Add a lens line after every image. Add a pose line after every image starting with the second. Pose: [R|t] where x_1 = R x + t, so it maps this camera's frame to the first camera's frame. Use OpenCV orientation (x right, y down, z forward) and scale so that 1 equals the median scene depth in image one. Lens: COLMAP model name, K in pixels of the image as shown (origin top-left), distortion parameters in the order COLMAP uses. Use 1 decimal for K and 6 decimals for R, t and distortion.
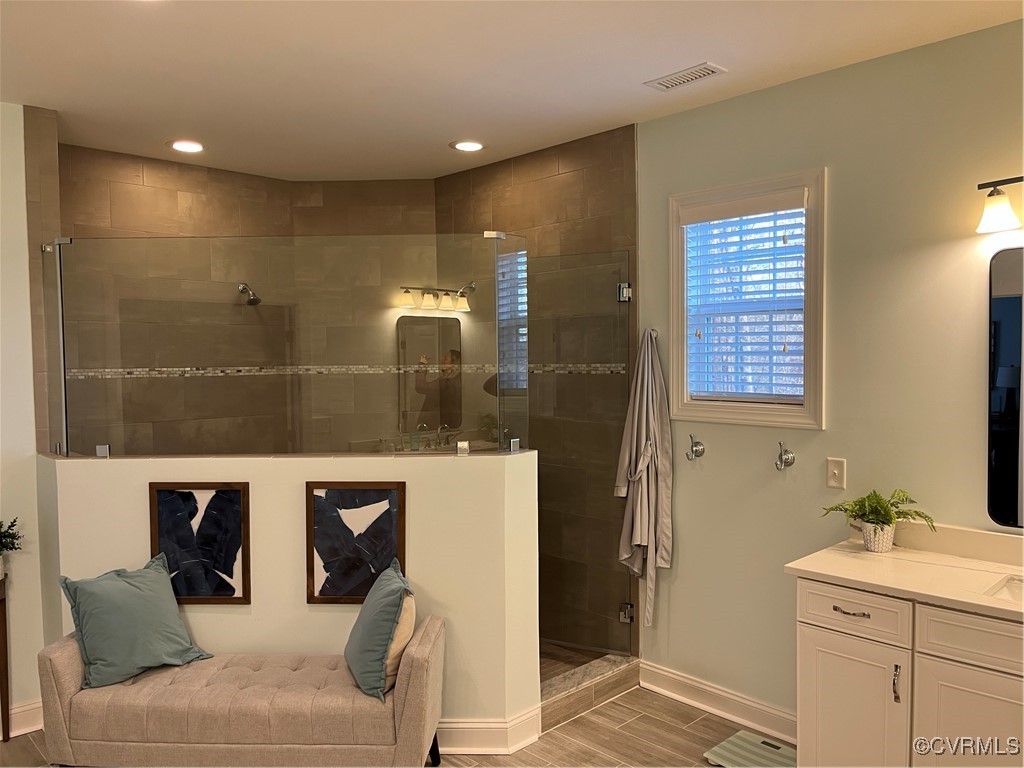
lens RADIAL K [[779.7, 0, 511.8], [0, 779.7, 384.5], [0, 0, 1]] dist [0.047688, -0.009943]
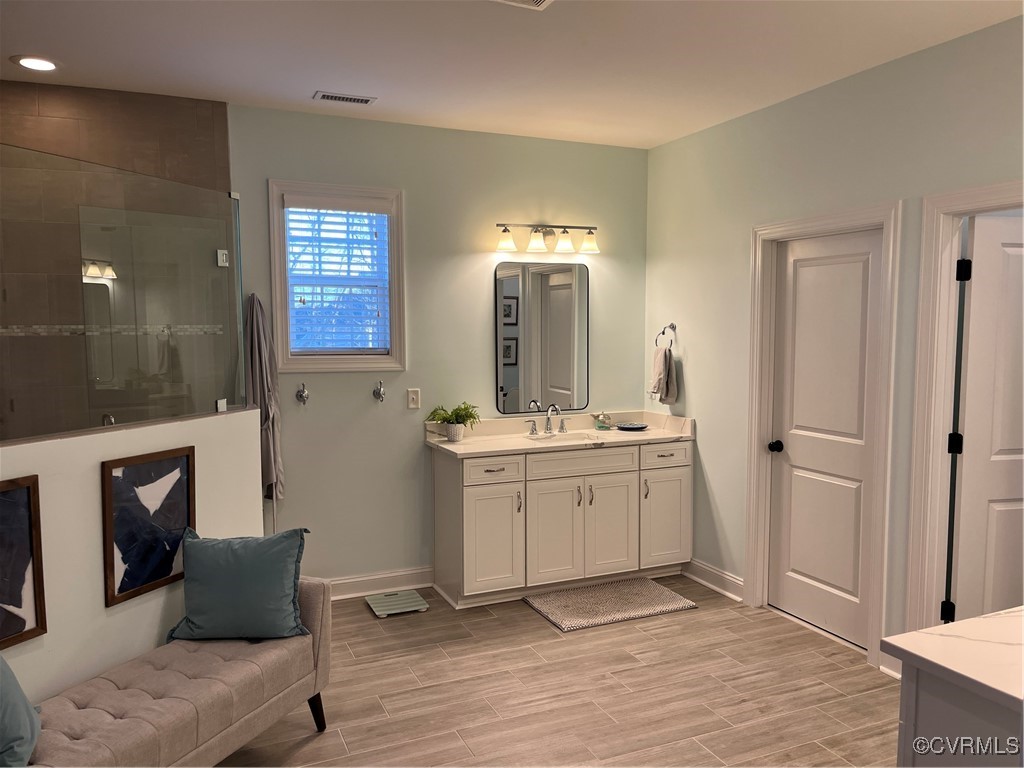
lens RADIAL K [[779.7, 0, 514.0], [0, 779.7, 386.2], [0, 0, 1]] dist [0.047688, -0.009943]
pose [[0.342479, -0.064653, 0.937298, -0.886871], [0.031471, 0.997859, 0.057331, 0.009719], [-0.938998, 0.009863, 0.343781, 0.302829]]
